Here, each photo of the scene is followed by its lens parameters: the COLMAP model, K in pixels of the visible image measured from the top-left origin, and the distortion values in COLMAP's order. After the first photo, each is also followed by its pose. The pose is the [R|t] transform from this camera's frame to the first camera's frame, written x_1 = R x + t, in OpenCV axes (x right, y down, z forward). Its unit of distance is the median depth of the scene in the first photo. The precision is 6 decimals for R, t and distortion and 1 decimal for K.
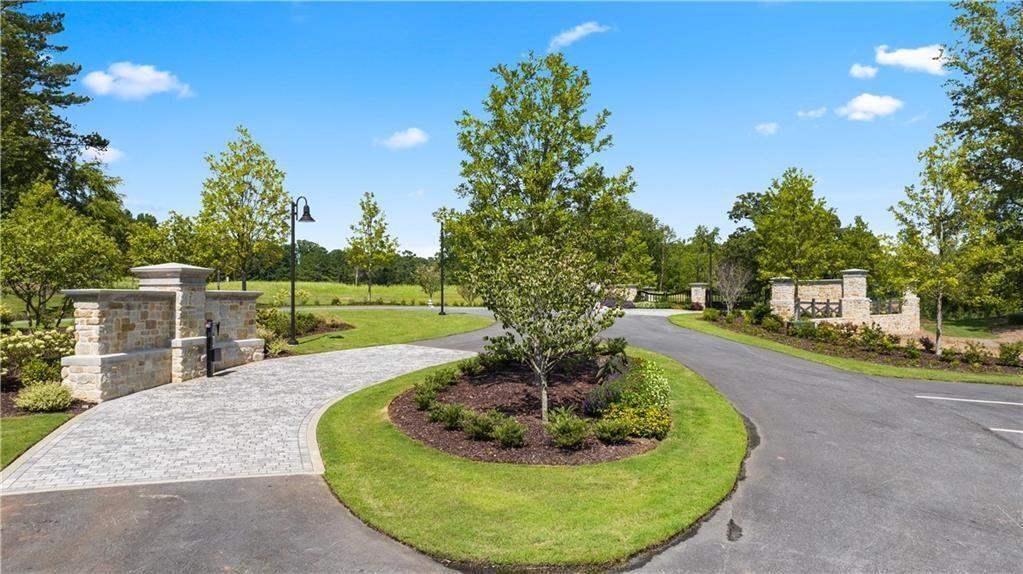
lens RADIAL K [[731.1, 0, 511.5], [0, 731.1, 287.0], [0, 0, 1]] dist [-0.002466, 0.004208]
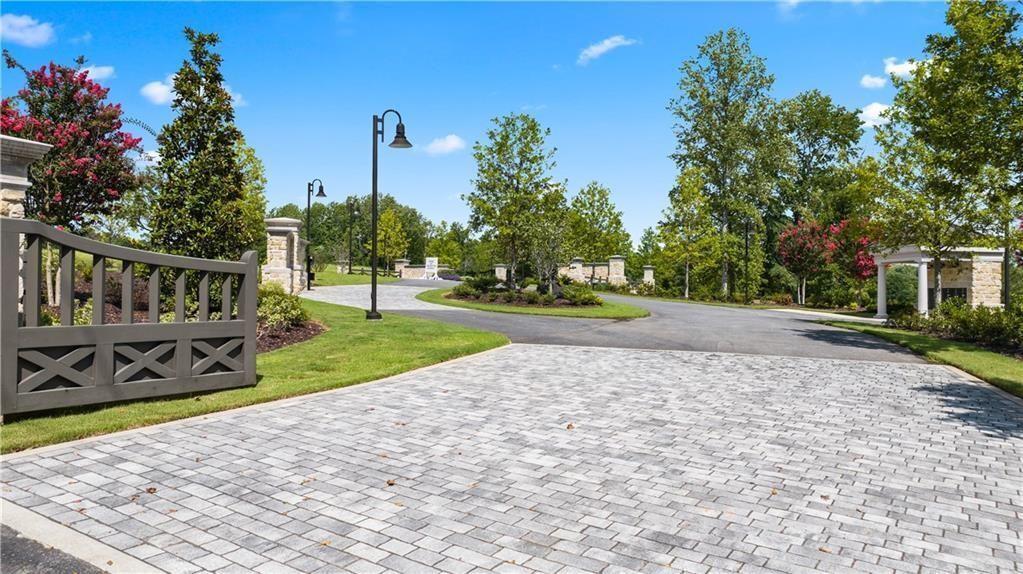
lens RADIAL K [[731.1, 0, 511.5], [0, 731.1, 287.0], [0, 0, 1]] dist [-0.002466, 0.004208]
pose [[0.937254, 0.020876, 0.348022, -0.201110], [-0.023043, 0.999732, 0.002089, 0.037058], [-0.347885, -0.009978, 0.937484, -0.234709]]
